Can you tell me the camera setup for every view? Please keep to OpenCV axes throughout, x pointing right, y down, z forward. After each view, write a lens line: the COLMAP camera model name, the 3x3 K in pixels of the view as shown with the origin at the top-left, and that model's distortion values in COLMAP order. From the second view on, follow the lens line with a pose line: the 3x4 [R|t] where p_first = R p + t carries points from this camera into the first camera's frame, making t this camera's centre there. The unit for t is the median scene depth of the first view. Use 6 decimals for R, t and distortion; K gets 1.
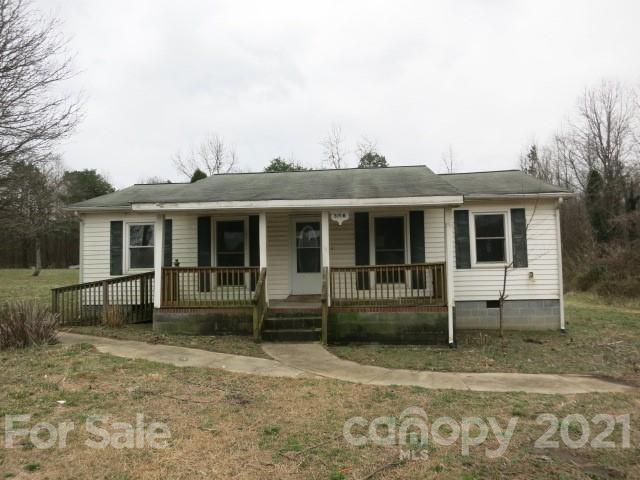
lens RADIAL K [[465.6, 0, 318.0], [0, 465.6, 242.4], [0, 0, 1]] dist [-0.028476, -0.007475]
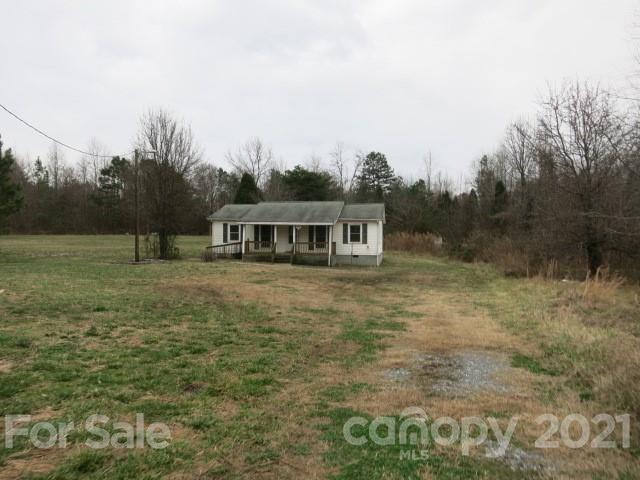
lens RADIAL K [[465.6, 0, 321.0], [0, 465.6, 238.6], [0, 0, 1]] dist [-0.028476, -0.007475]
pose [[0.997220, 0.024585, -0.070341, 0.365587], [-0.020310, 0.997940, 0.060848, -0.148539], [0.071692, -0.059250, 0.995665, -1.895461]]
